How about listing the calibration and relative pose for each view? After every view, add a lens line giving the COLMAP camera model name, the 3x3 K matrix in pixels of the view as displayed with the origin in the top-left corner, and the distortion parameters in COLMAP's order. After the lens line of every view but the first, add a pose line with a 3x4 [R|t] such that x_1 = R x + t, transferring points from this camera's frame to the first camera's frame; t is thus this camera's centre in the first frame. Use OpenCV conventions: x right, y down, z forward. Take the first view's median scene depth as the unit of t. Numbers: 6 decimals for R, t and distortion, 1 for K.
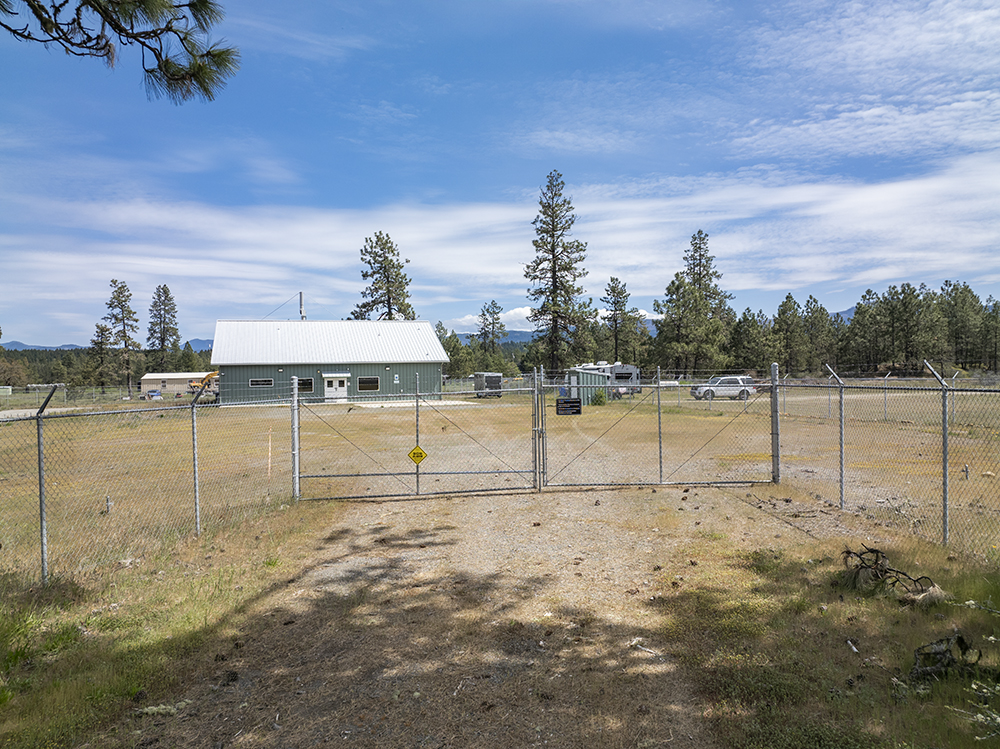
lens RADIAL K [[700.3, 0, 497.9], [0, 700.3, 378.5], [0, 0, 1]] dist [-0.040459, 0.011006]
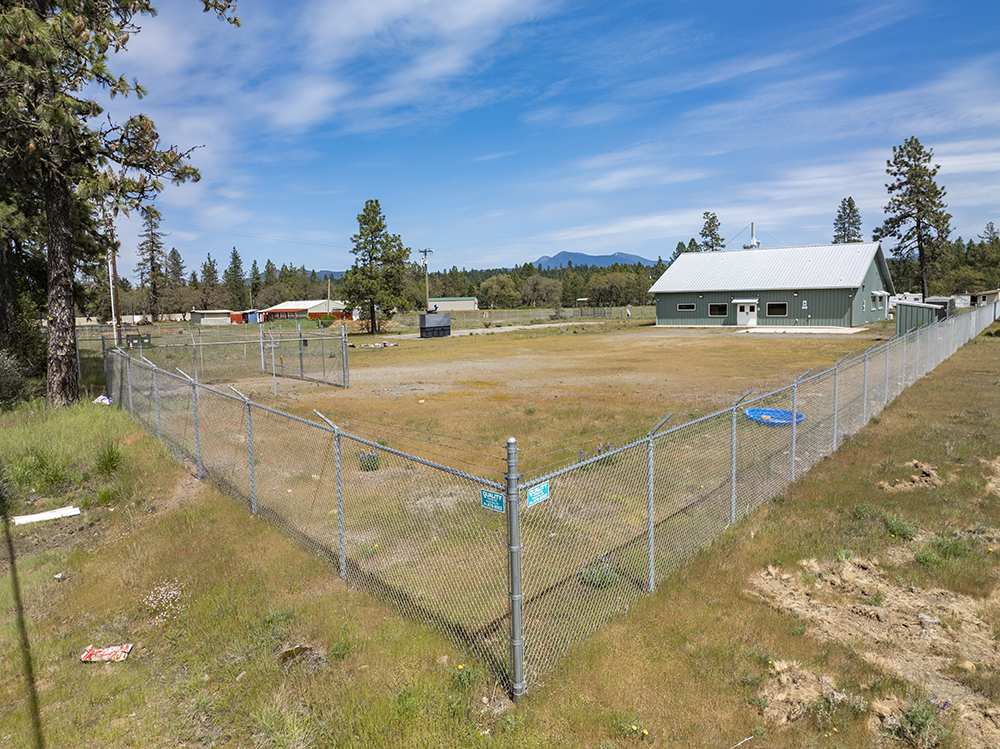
lens RADIAL K [[700.3, 0, 497.9], [0, 700.3, 378.5], [0, 0, 1]] dist [-0.040459, 0.011006]
pose [[0.556605, 0.099114, -0.824844, 0.309072], [0.007934, 0.992178, 0.124575, -0.015411], [0.830739, -0.075884, 0.551465, 0.038704]]
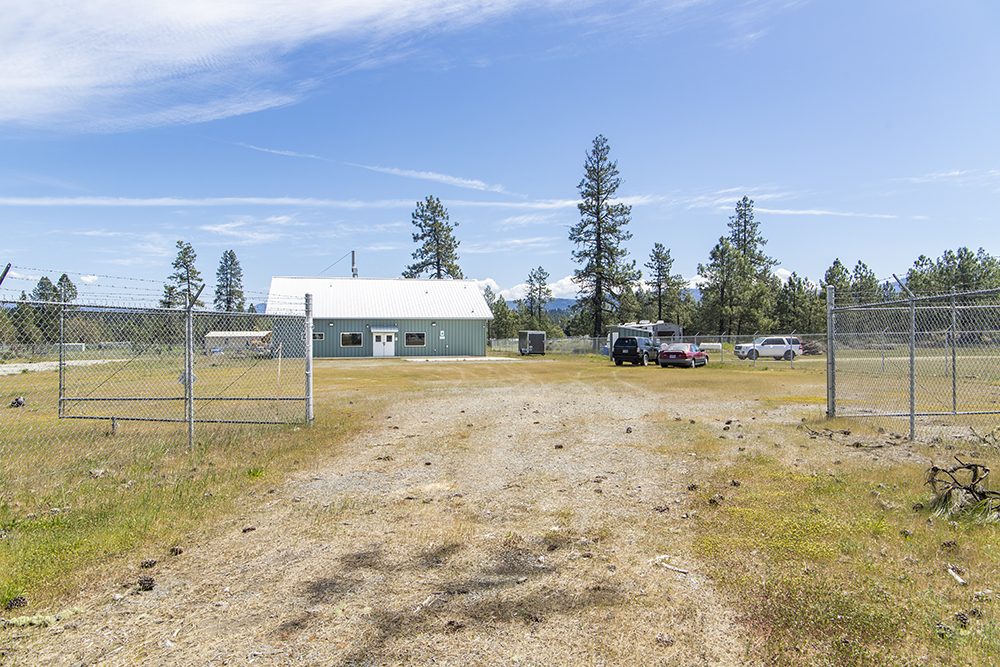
lens RADIAL K [[670.5, 0, 501.4], [0, 670.5, 329.6], [0, 0, 1]] dist [0.005396, 0.002391]
pose [[0.997794, 0.012912, -0.065125, 0.003991], [-0.014311, 0.999676, -0.021066, 0.008472], [0.064832, 0.021951, 0.997655, 0.013957]]
